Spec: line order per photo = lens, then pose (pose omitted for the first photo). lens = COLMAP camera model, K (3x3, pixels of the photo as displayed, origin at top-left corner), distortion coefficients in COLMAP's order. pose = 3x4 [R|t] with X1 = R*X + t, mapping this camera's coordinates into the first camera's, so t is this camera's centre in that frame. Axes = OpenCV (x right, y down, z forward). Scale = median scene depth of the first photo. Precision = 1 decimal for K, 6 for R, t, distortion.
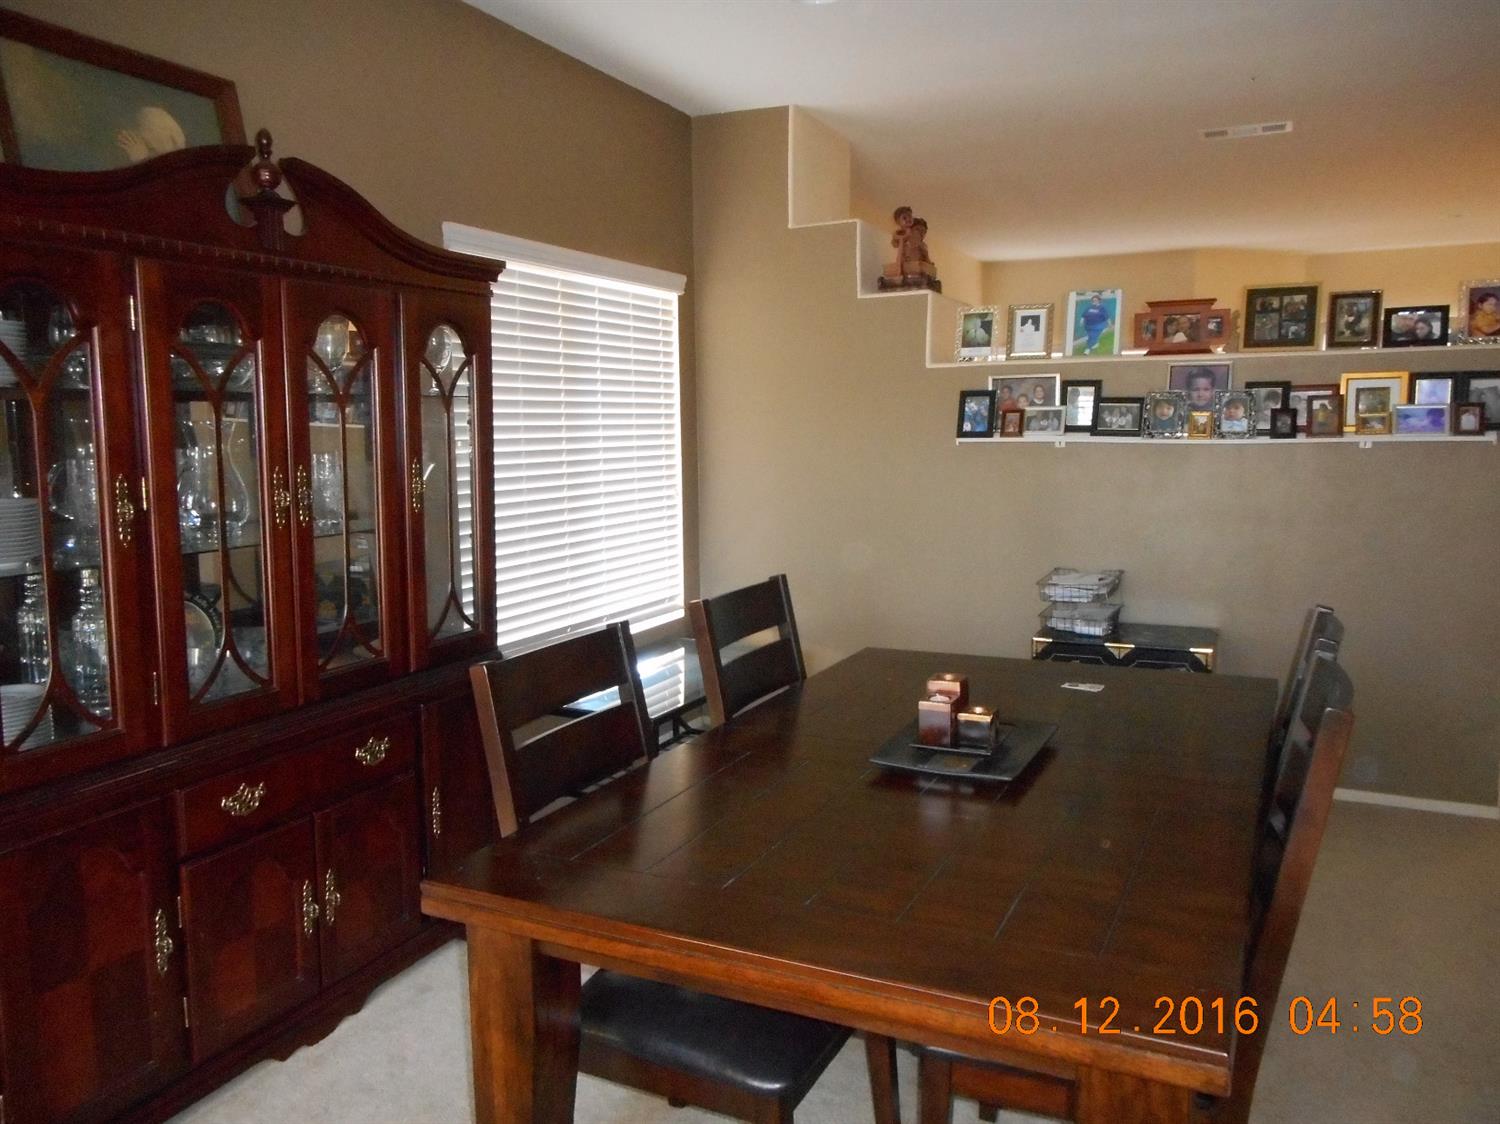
lens RADIAL K [[1142.7, 0, 753.4], [0, 1142.7, 567.9], [0, 0, 1]] dist [0.021928, -0.011132]
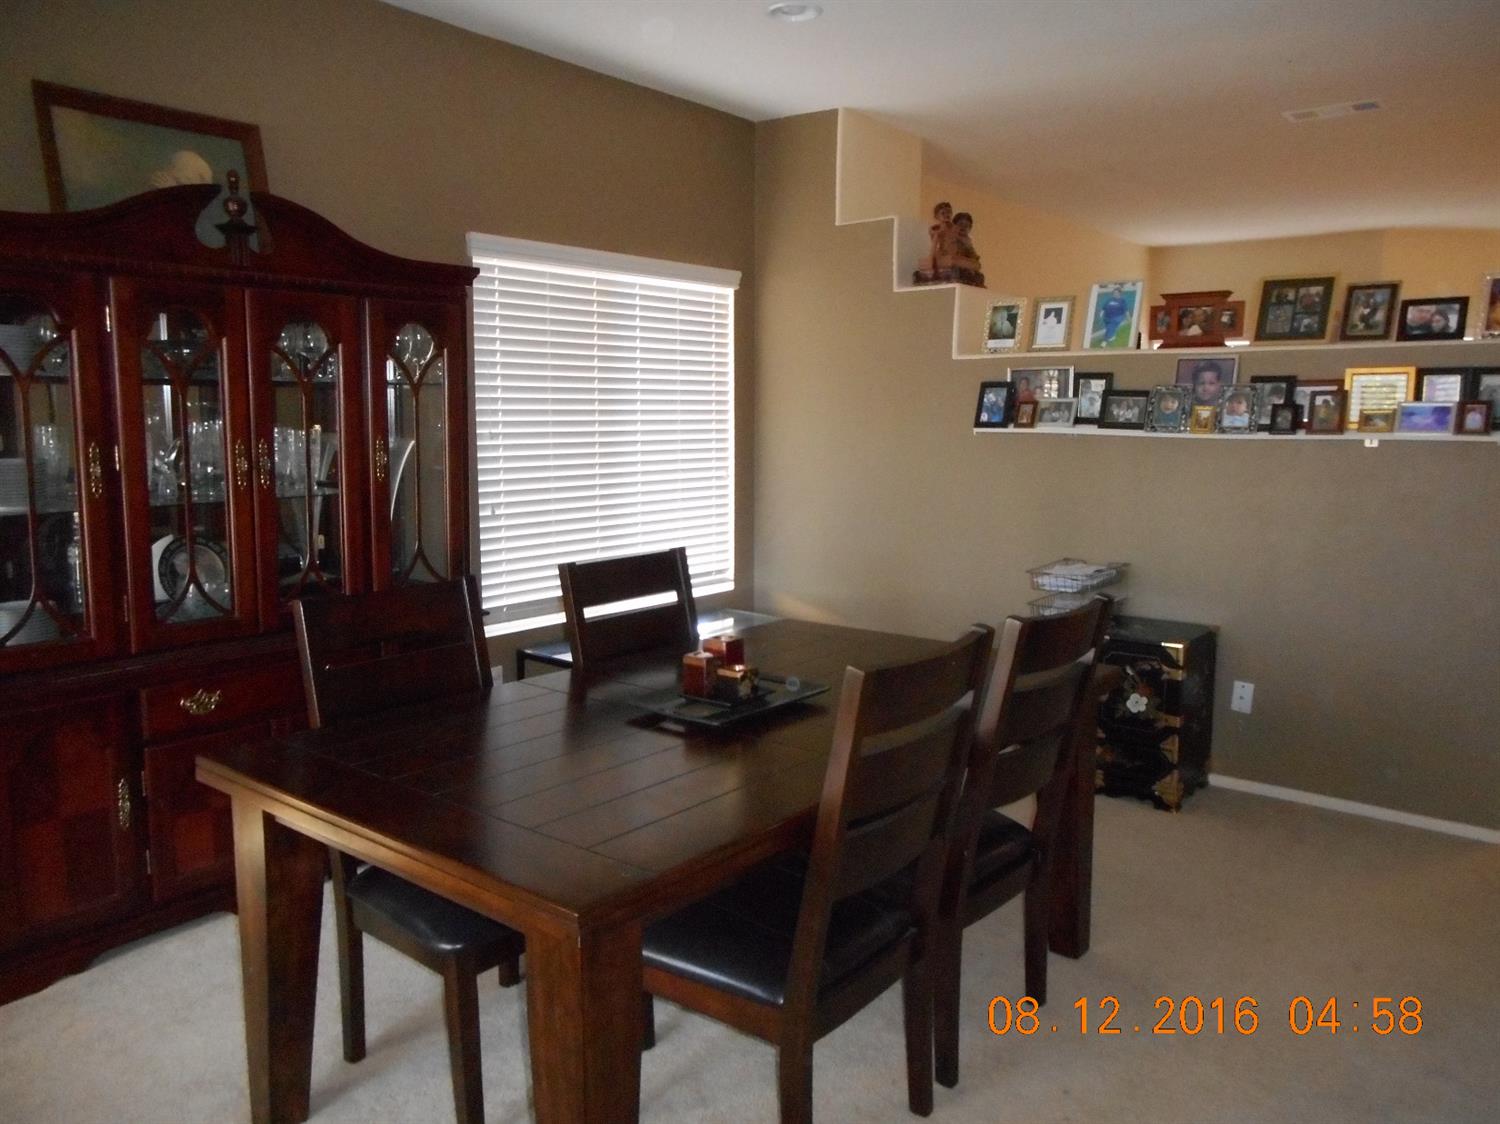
lens RADIAL K [[1142.7, 0, 753.4], [0, 1142.7, 567.9], [0, 0, 1]] dist [0.021928, -0.011132]
pose [[0.972354, 0.047205, -0.228691, 0.244990], [-0.044081, 0.998852, 0.018750, 0.001892], [0.229313, -0.008151, 0.973319, -0.052176]]
